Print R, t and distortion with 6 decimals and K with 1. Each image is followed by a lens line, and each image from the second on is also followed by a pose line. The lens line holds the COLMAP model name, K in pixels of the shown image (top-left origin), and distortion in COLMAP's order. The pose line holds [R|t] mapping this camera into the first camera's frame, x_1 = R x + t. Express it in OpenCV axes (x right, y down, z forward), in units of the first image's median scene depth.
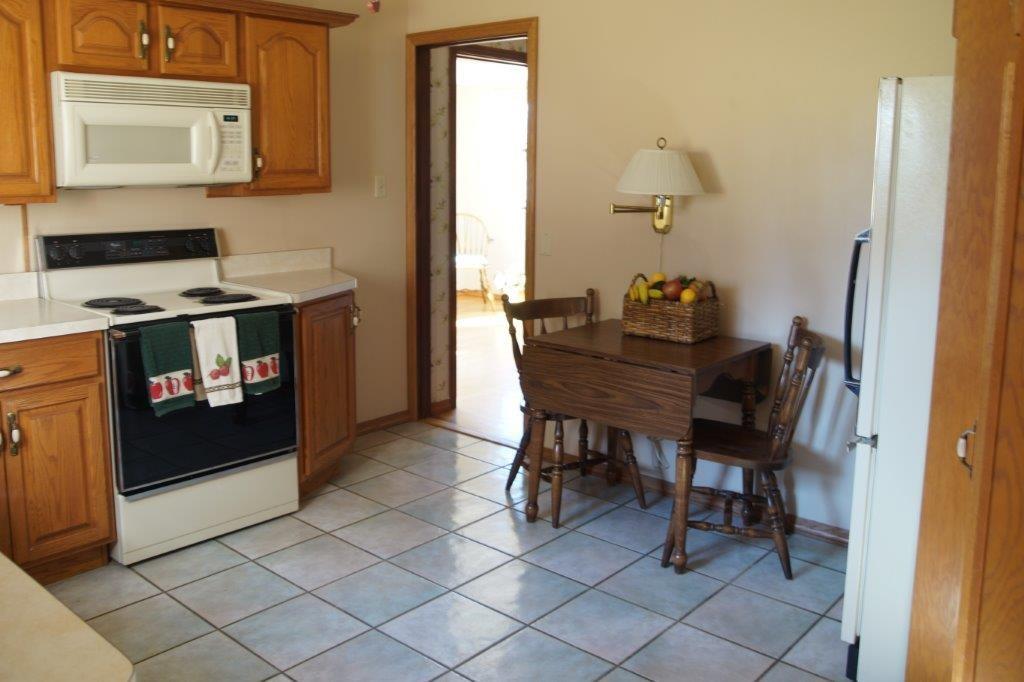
lens RADIAL K [[844.4, 0, 512.6], [0, 844.4, 314.8], [0, 0, 1]] dist [-0.106500, 0.003106]
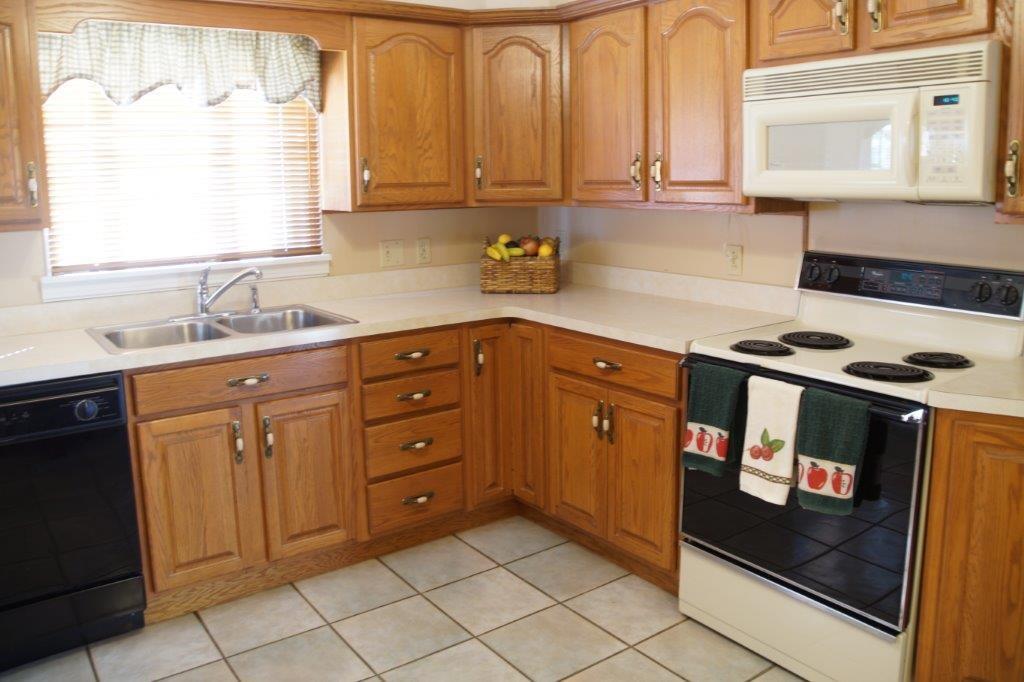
lens RADIAL K [[844.4, 0, 512.6], [0, 844.4, 314.8], [0, 0, 1]] dist [-0.106500, 0.003106]
pose [[-0.228569, 0.149651, -0.961957, 0.387911], [-0.153782, 0.970158, 0.187467, -0.152024], [0.961305, 0.190781, -0.198735, 0.892419]]
